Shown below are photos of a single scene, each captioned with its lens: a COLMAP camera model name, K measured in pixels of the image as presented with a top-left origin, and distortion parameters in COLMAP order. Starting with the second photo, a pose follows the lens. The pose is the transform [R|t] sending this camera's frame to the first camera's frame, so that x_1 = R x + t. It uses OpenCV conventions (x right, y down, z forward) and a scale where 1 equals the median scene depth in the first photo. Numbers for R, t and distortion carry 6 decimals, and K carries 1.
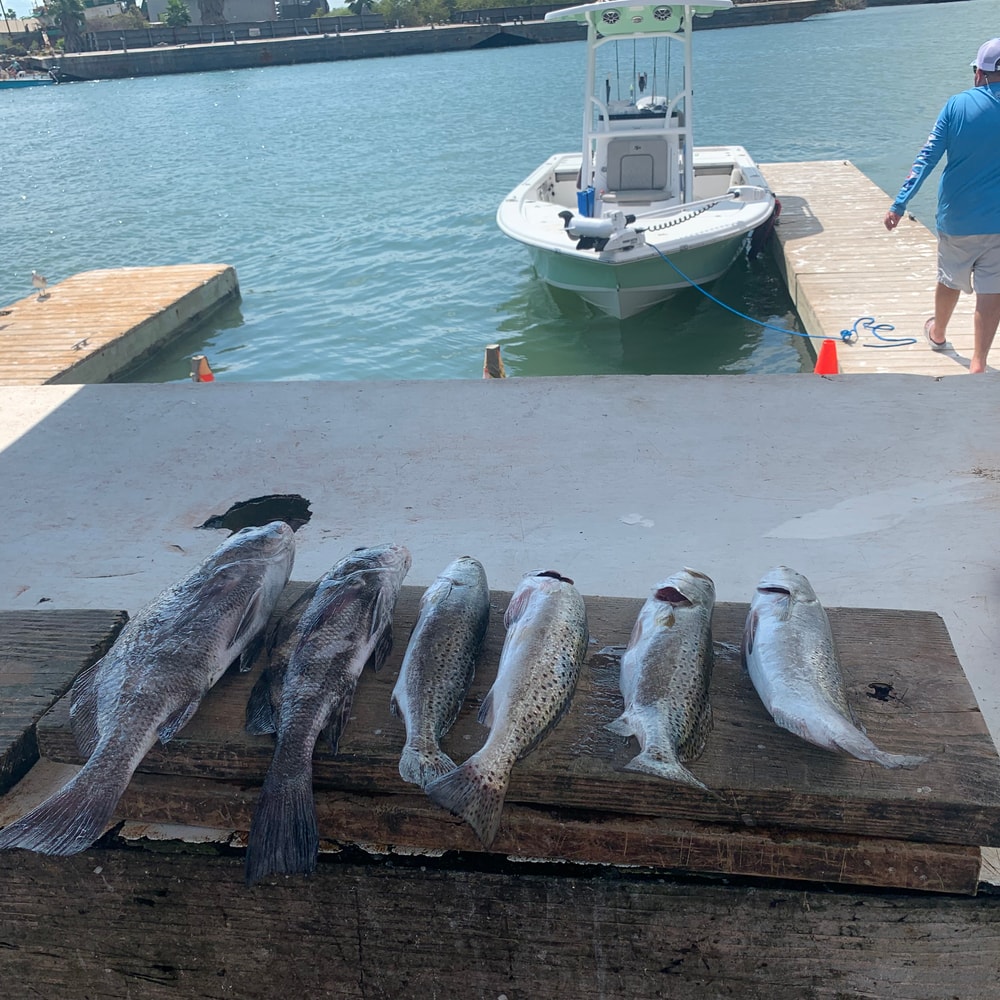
lens RADIAL K [[1008.5, 0, 497.9], [0, 1008.5, 499.3], [0, 0, 1]] dist [0.004629, 0.000000]
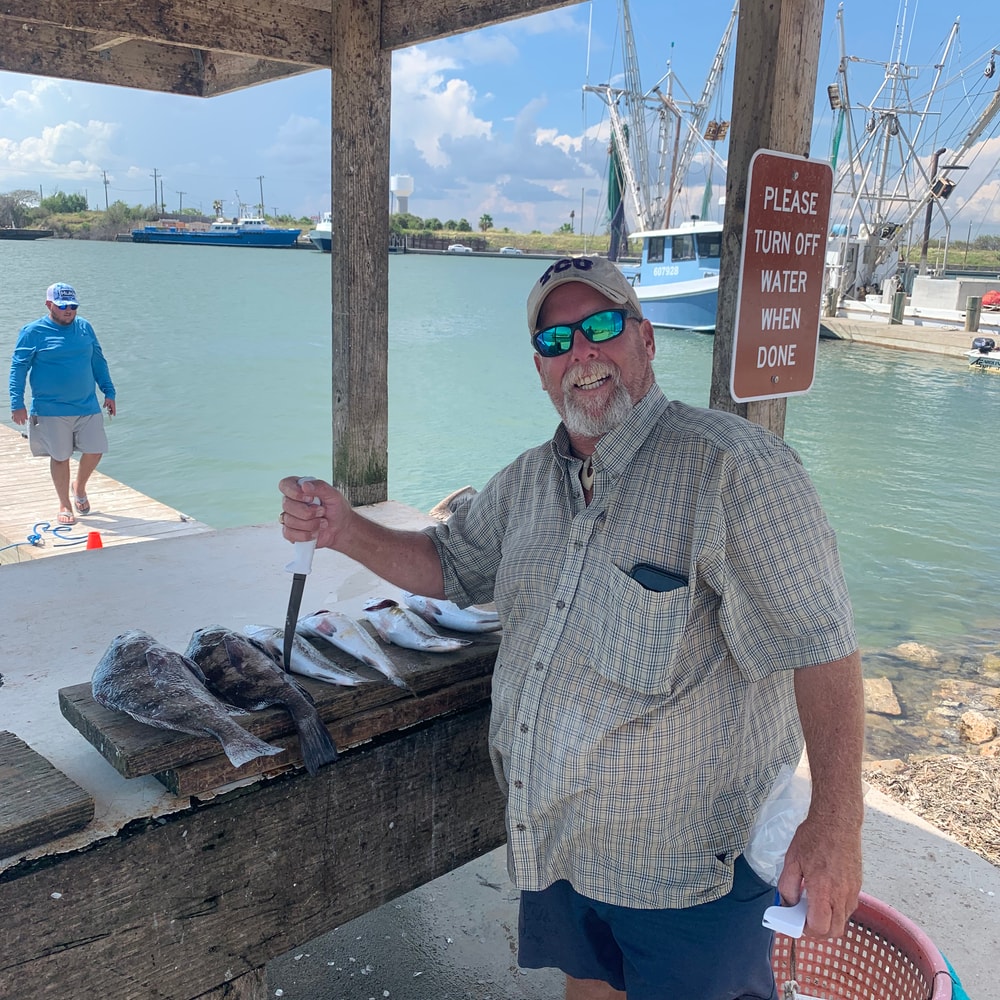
lens RADIAL K [[1008.5, 0, 499.8], [0, 1008.5, 500.1], [0, 0, 1]] dist [0.004629, 0.000000]
pose [[0.627259, -0.098494, 0.772557, -1.249838], [0.256315, 0.962817, -0.085358, 0.129887], [-0.735424, 0.251559, 0.629181, -0.467612]]
